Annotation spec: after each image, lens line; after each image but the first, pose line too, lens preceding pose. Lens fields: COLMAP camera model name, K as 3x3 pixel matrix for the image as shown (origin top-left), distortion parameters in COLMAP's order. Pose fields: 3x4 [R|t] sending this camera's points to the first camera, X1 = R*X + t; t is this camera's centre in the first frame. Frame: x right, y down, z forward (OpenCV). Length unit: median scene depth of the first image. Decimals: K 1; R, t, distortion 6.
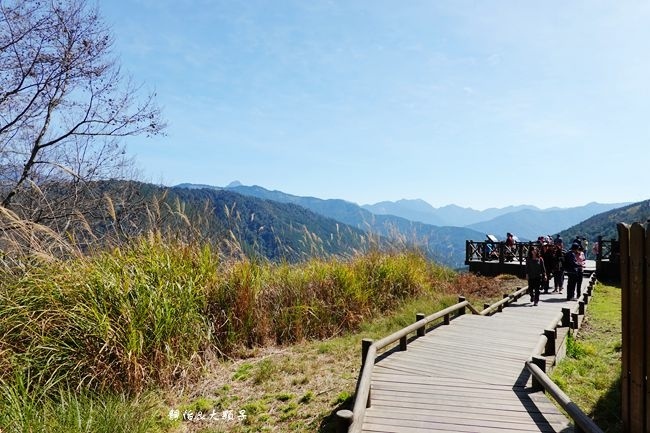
lens RADIAL K [[437.6, 0, 322.7], [0, 437.6, 211.4], [0, 0, 1]] dist [0.003007, 0.003136]
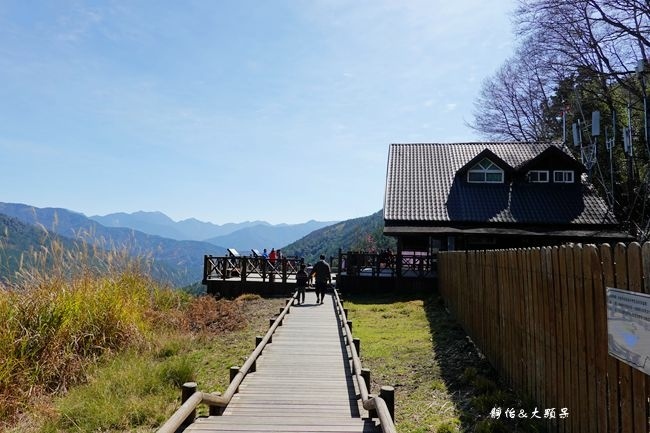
lens RADIAL K [[437.6, 0, 322.7], [0, 437.6, 211.4], [0, 0, 1]] dist [0.003007, 0.003136]
pose [[0.837606, 0.039234, 0.544865, 0.059243], [-0.021885, 0.999027, -0.038292, 0.009733], [-0.545837, 0.020149, 0.837649, 0.178423]]
